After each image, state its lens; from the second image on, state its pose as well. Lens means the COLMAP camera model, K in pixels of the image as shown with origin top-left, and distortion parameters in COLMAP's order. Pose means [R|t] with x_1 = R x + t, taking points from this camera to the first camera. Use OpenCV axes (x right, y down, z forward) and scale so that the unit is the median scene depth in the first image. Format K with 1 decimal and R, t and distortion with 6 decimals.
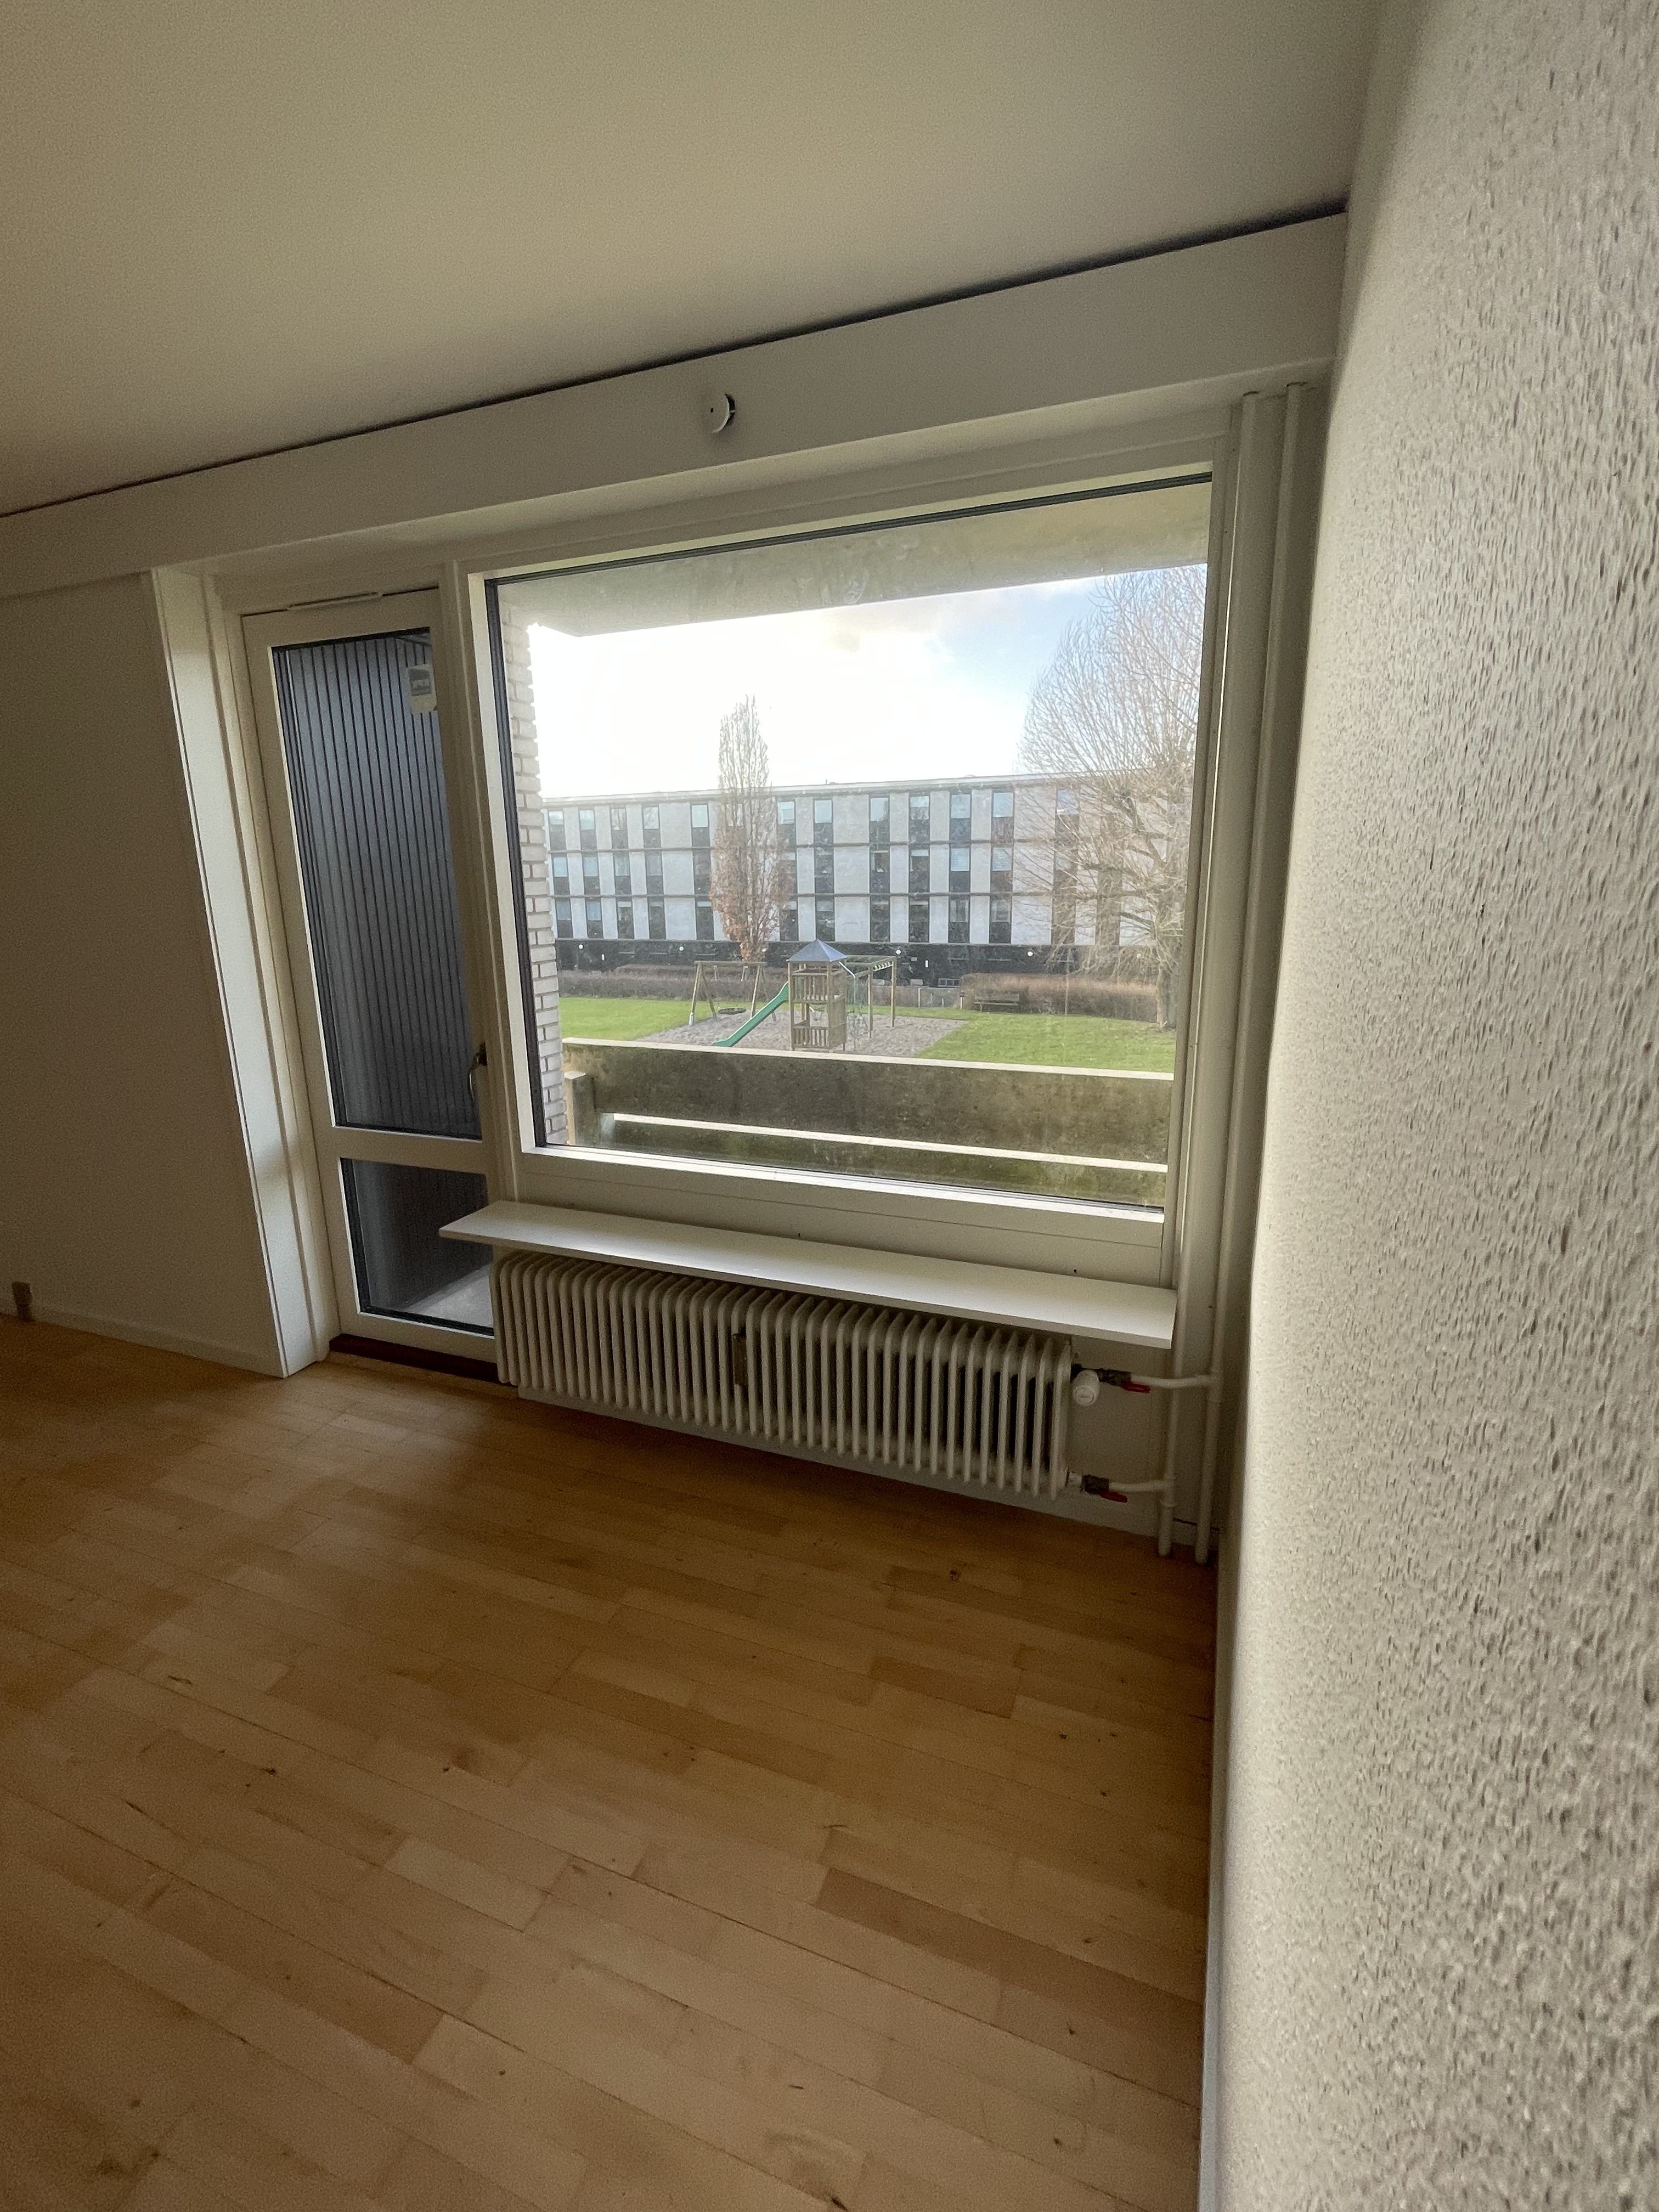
lens RADIAL K [[997.7, 0, 834.1], [0, 997.7, 1105.3], [0, 0, 1]] dist [-0.005491, -0.000631]
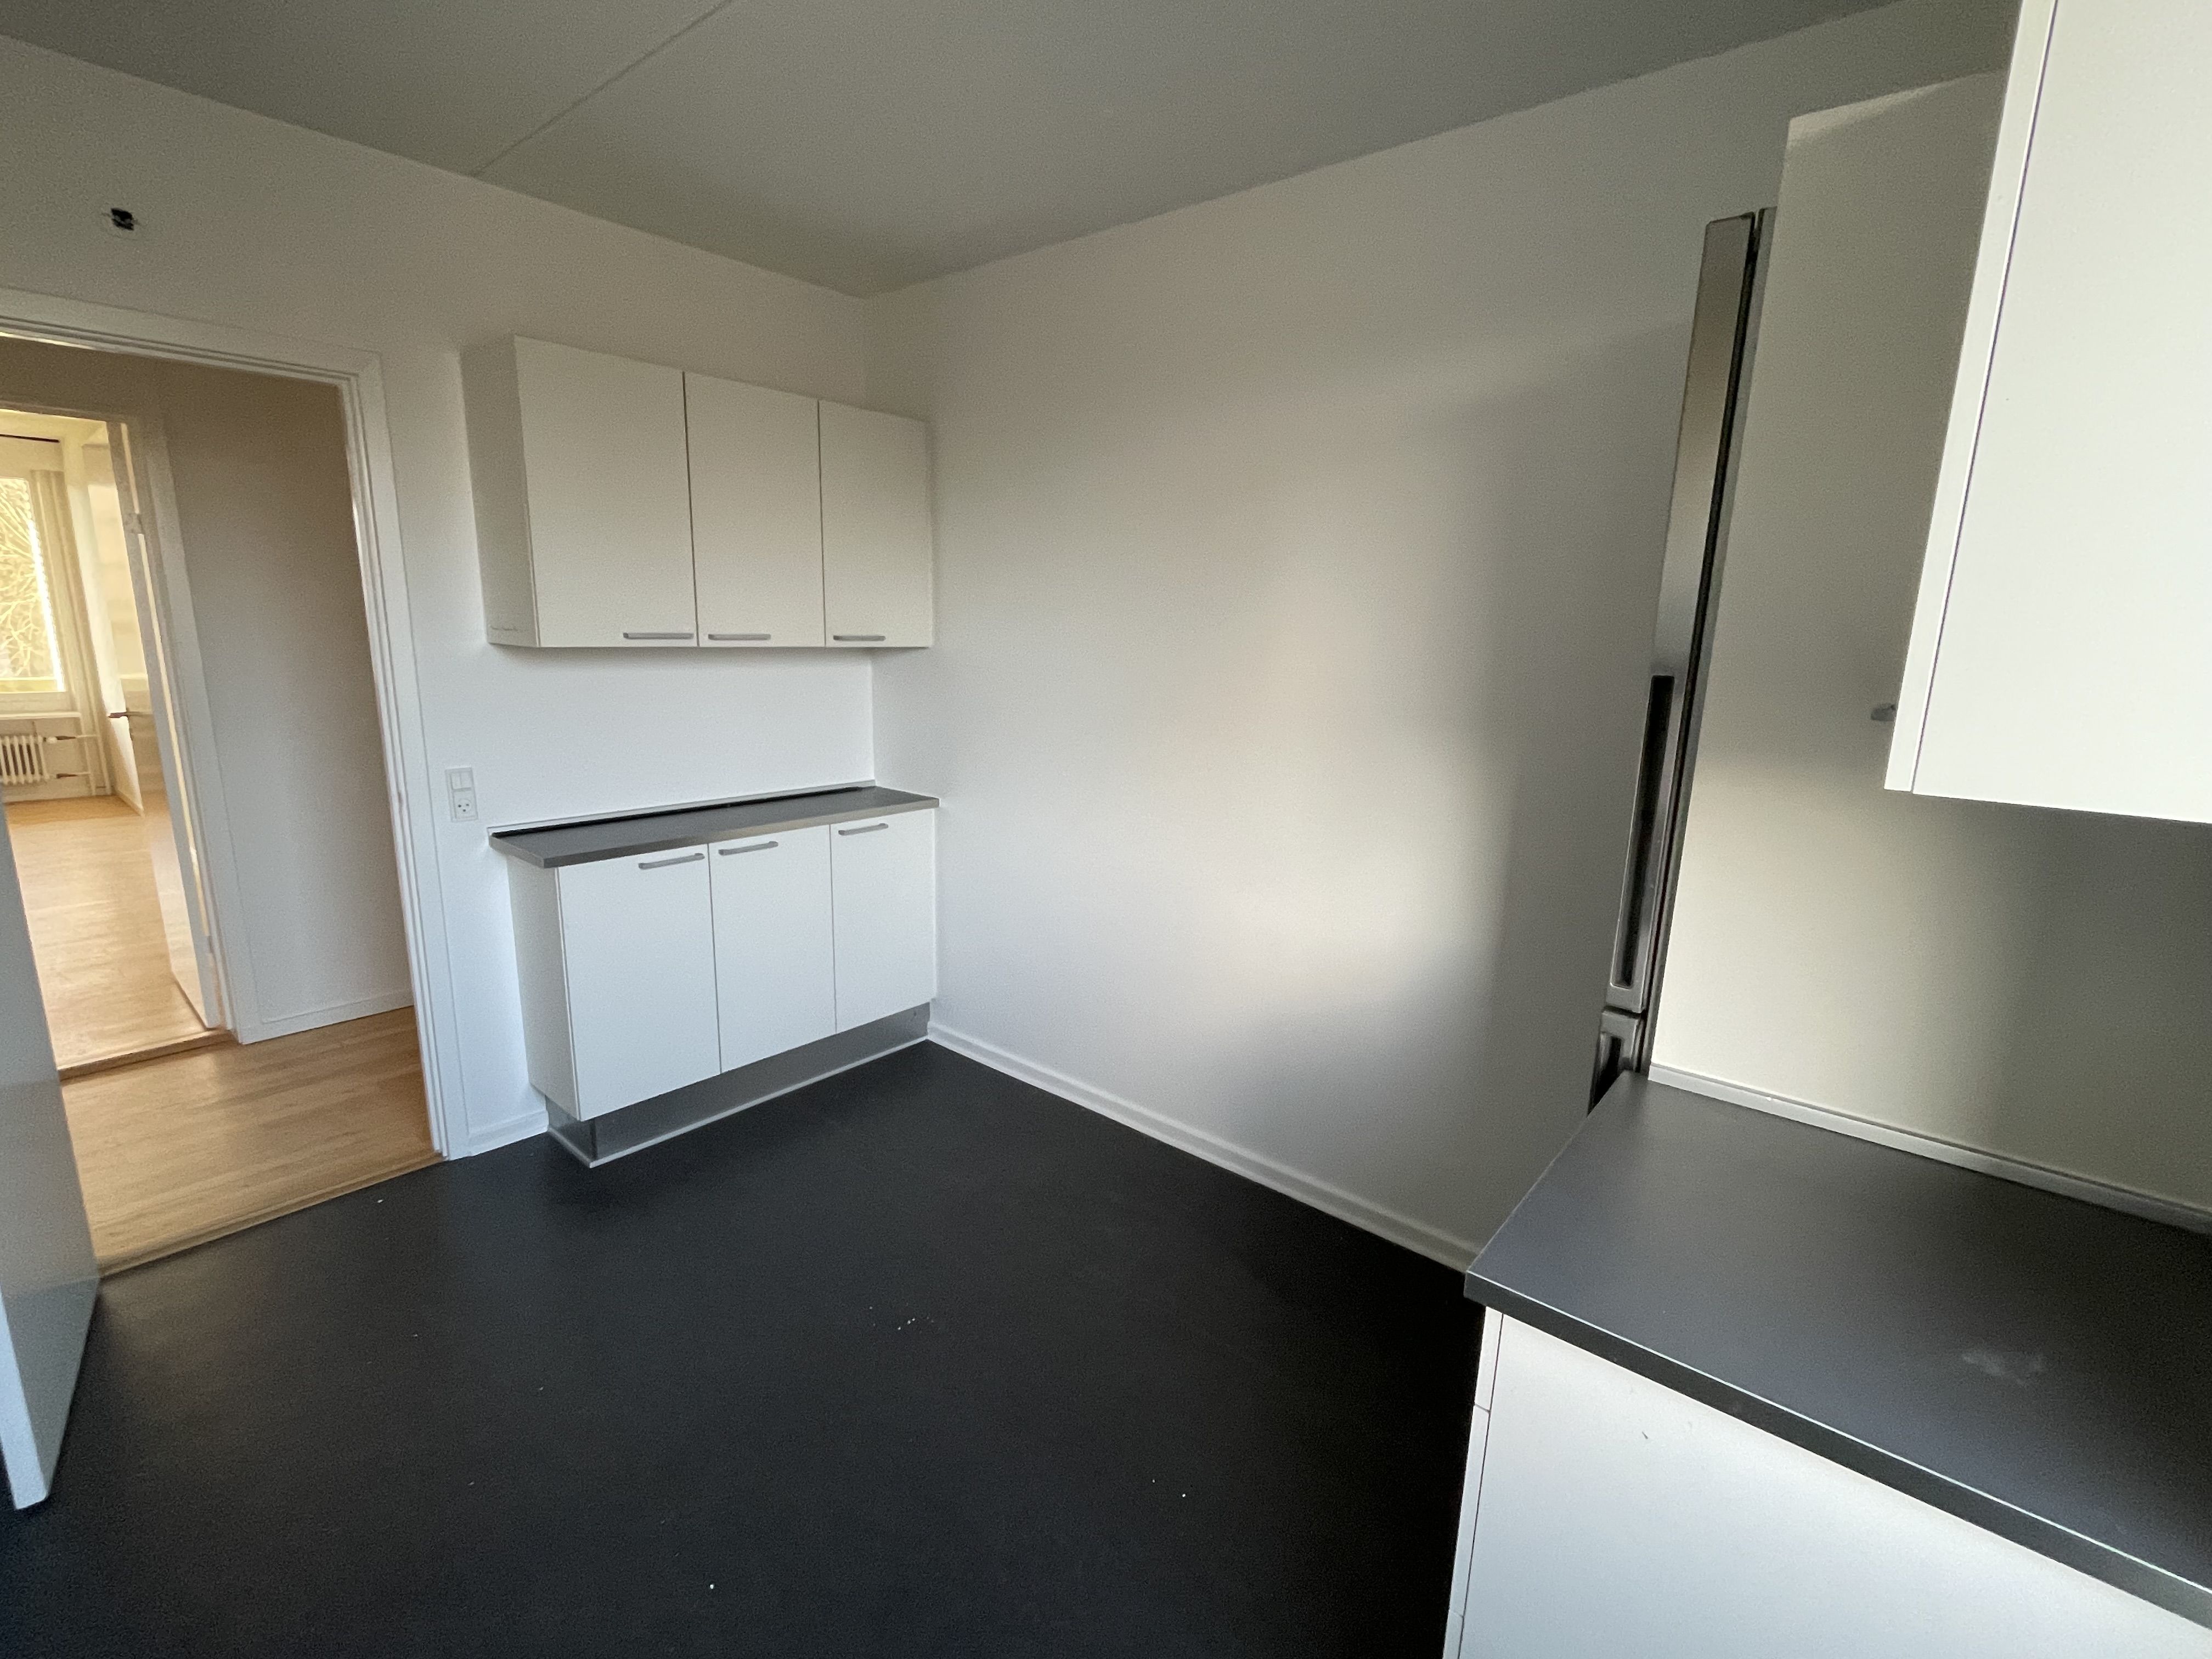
lens RADIAL K [[997.7, 0, 1101.0], [0, 997.7, 826.9], [0, 0, 1]] dist [-0.005491, -0.000631]
pose [[0.319484, -0.171173, 0.932003, -1.056817], [0.198388, 0.973835, 0.110850, 0.536013], [-0.926592, 0.149483, 0.345084, -2.011212]]
